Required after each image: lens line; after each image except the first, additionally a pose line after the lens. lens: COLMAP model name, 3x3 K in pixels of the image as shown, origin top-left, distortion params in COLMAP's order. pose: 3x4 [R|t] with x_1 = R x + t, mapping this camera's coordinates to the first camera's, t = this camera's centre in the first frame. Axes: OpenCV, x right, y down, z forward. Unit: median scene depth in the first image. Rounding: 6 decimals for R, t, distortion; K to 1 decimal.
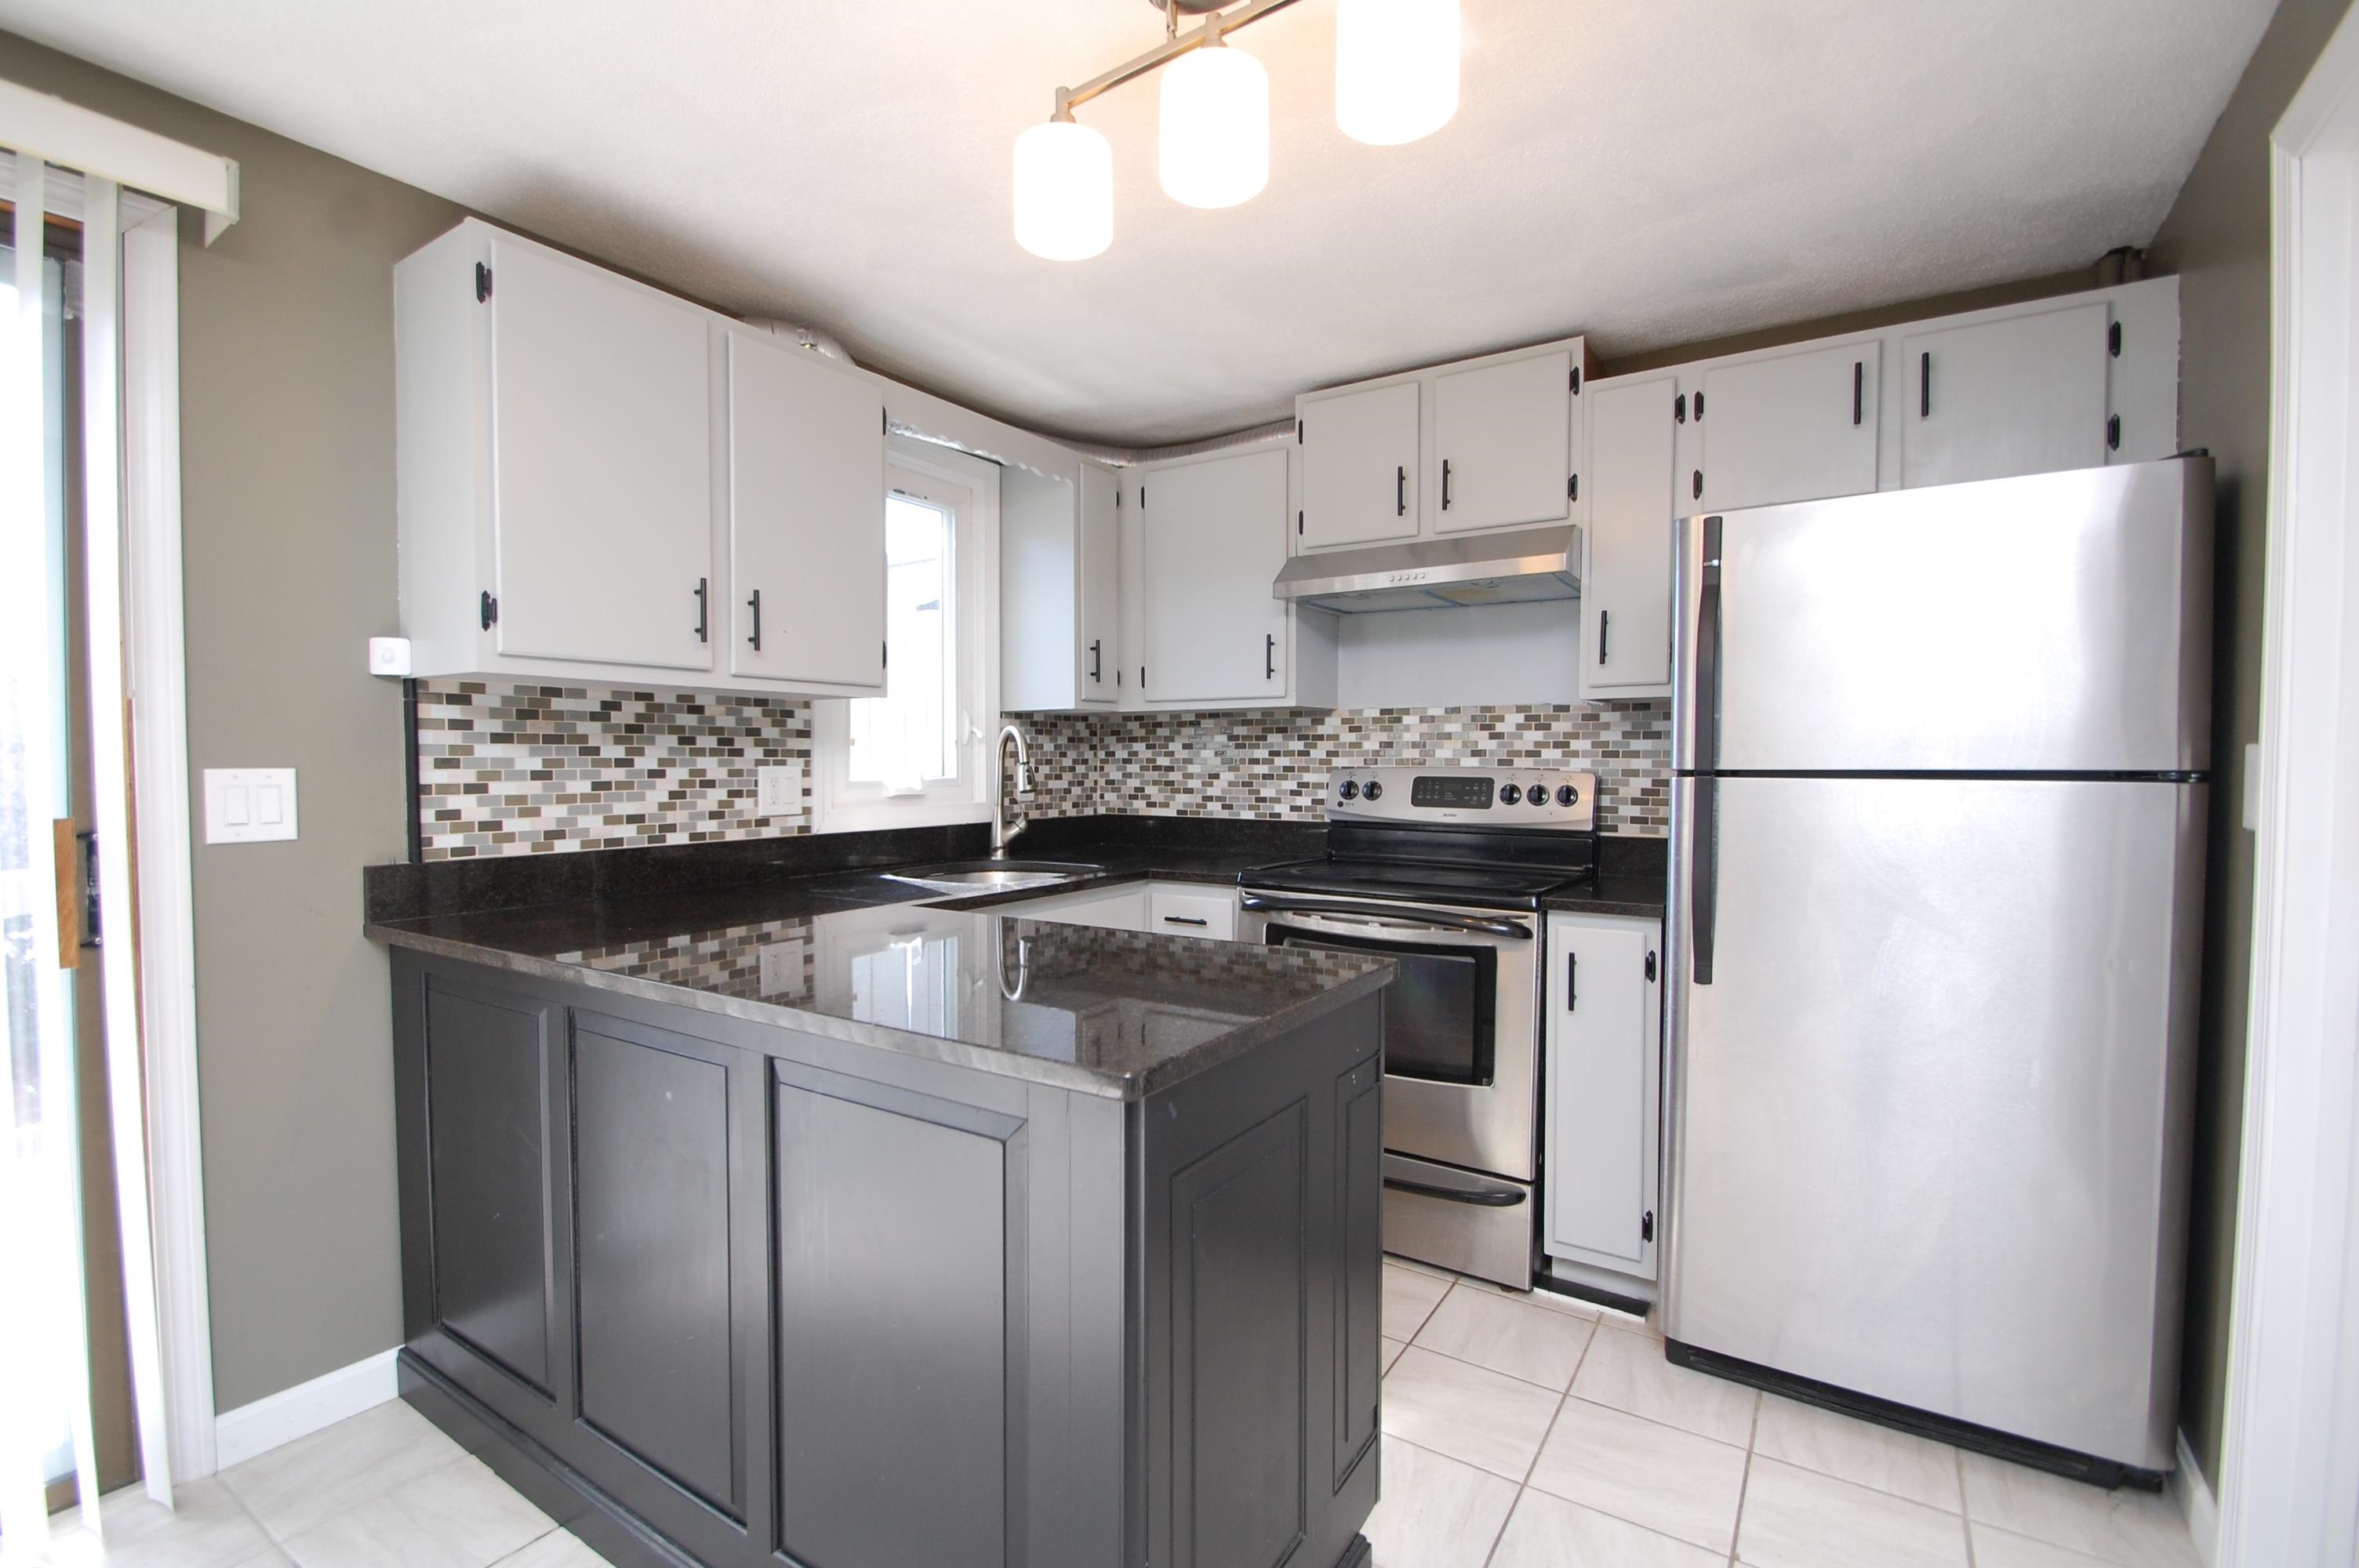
lens RADIAL K [[1052.1, 0, 1170.3], [0, 1052.1, 790.7], [0, 0, 1]] dist [-0.003004, -0.000118]
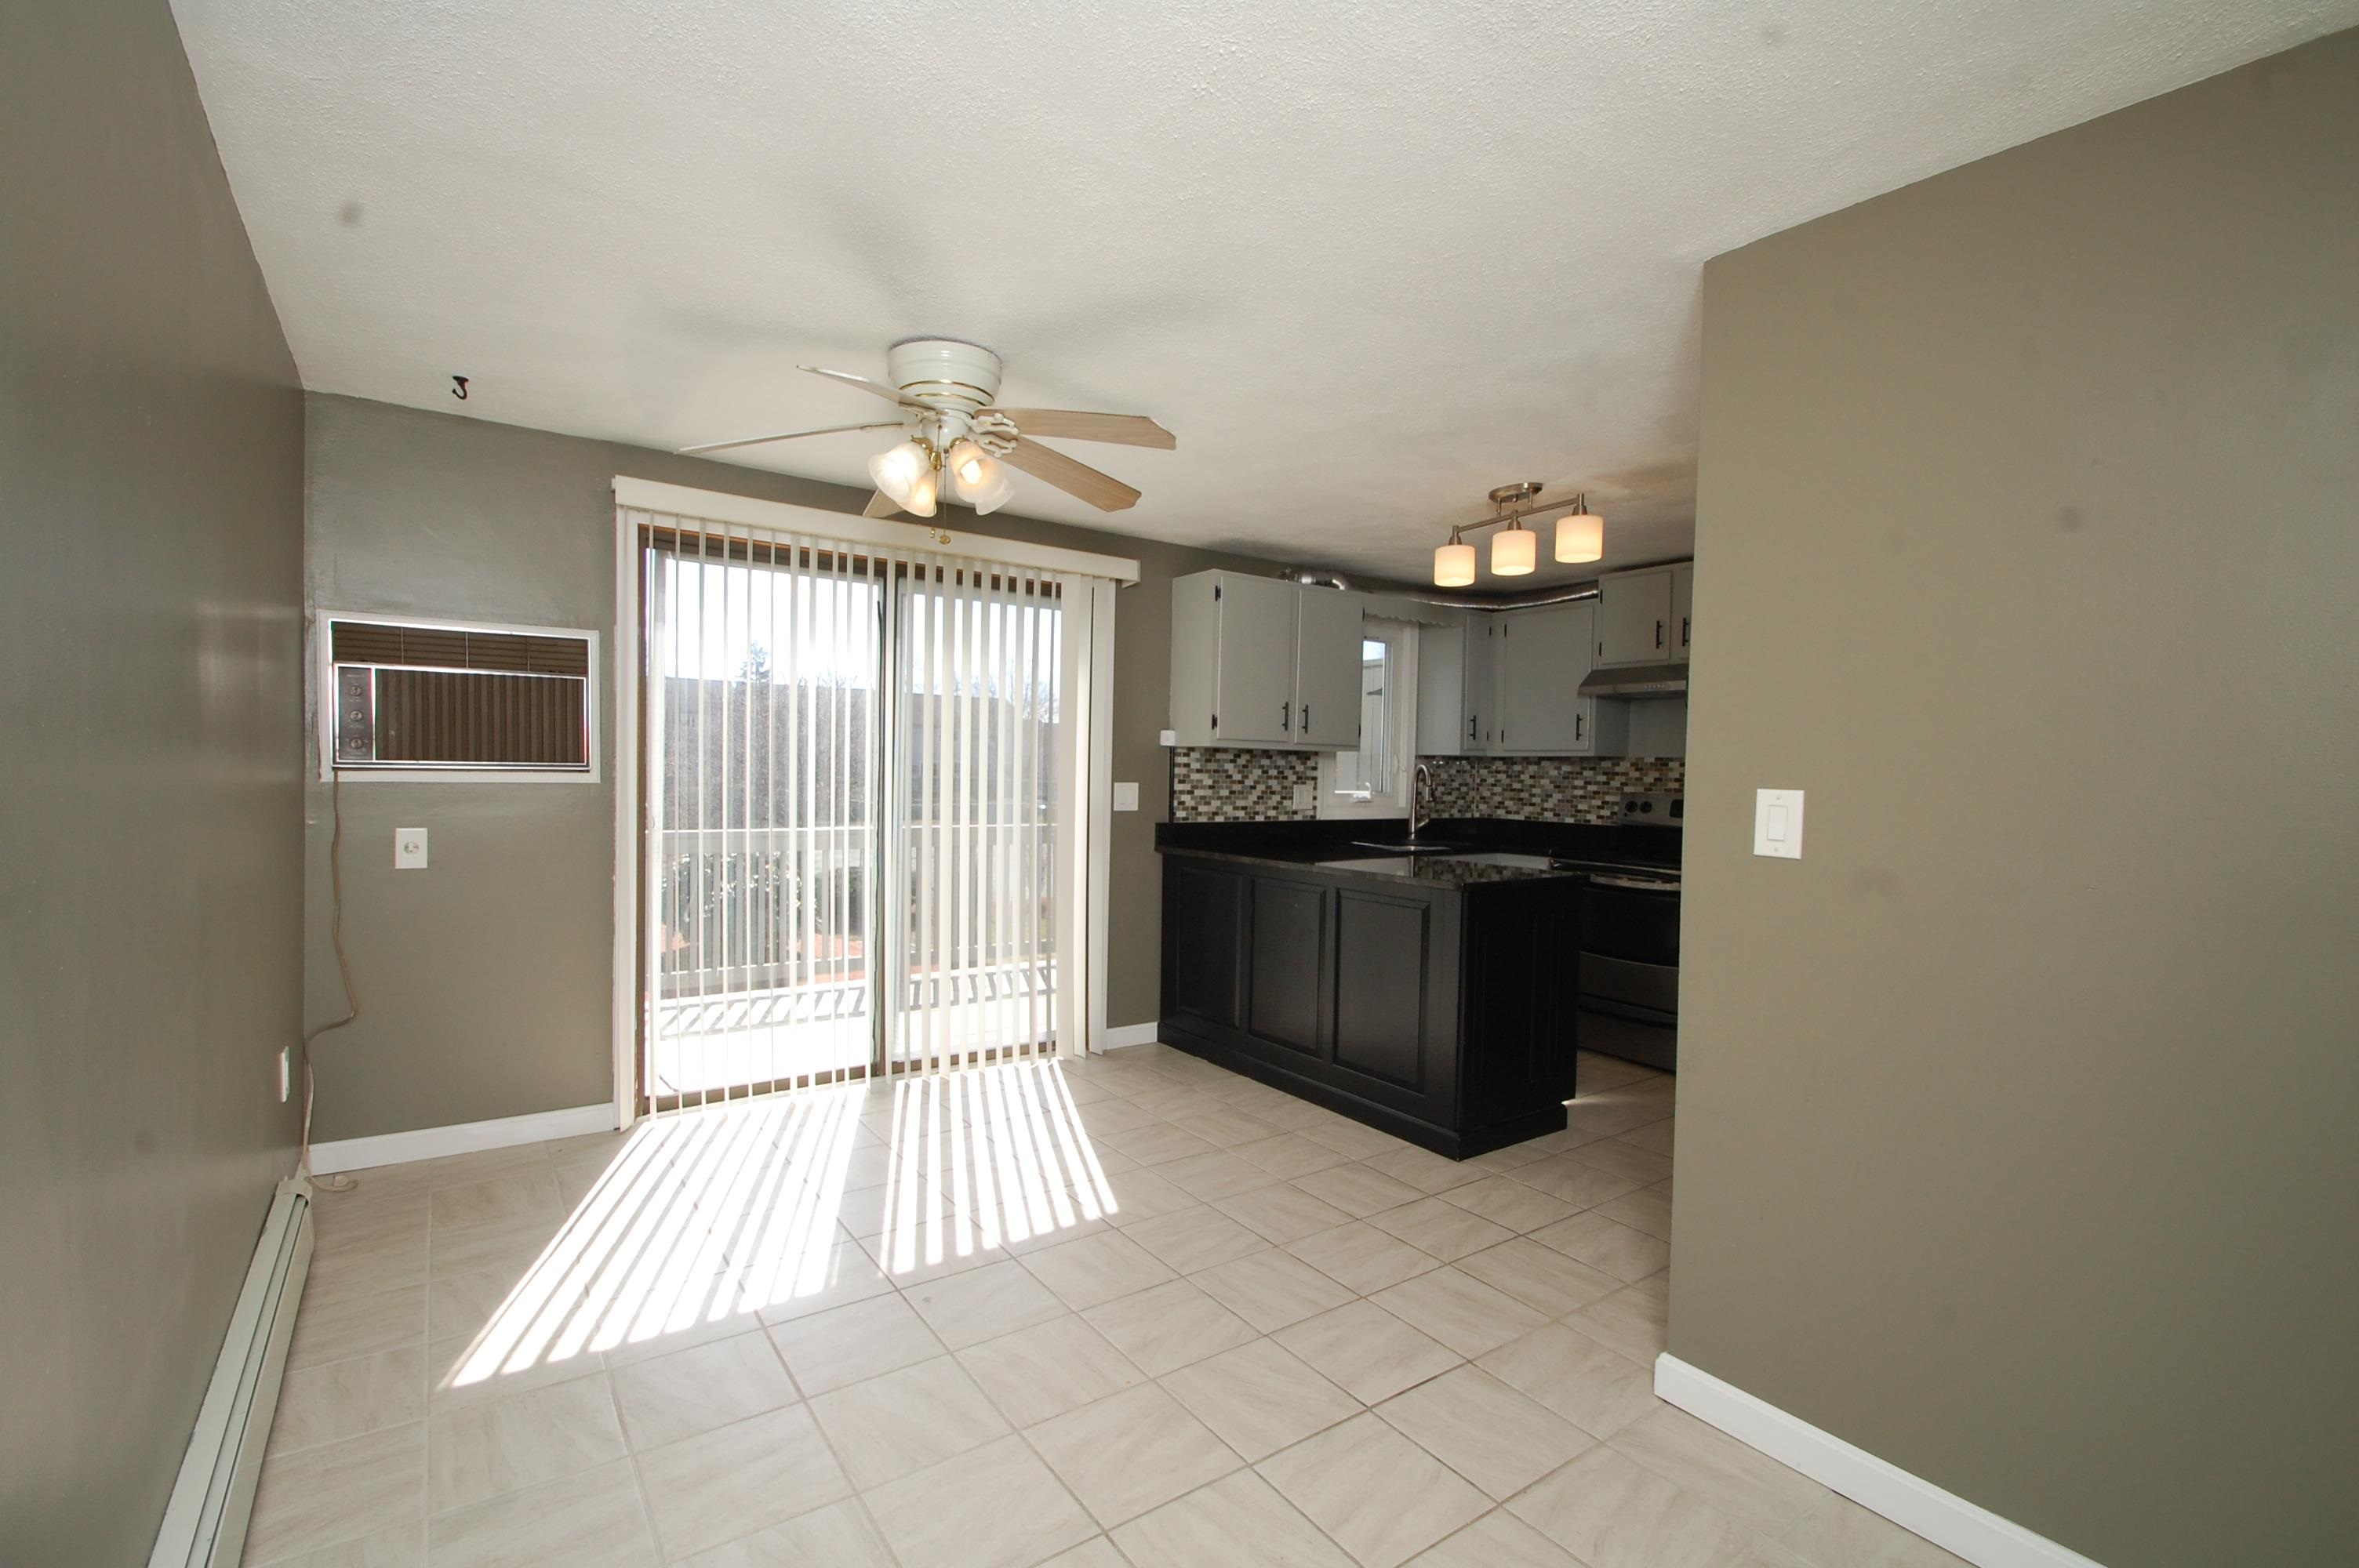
lens RADIAL K [[1052.1, 0, 1141.5], [0, 1052.1, 815.7], [0, 0, 1]] dist [-0.003004, -0.000118]
pose [[0.920038, 0.035028, -0.390261, 0.123713], [-0.030430, 0.999375, 0.017962, 0.008720], [0.390647, -0.004650, 0.920529, -0.932024]]
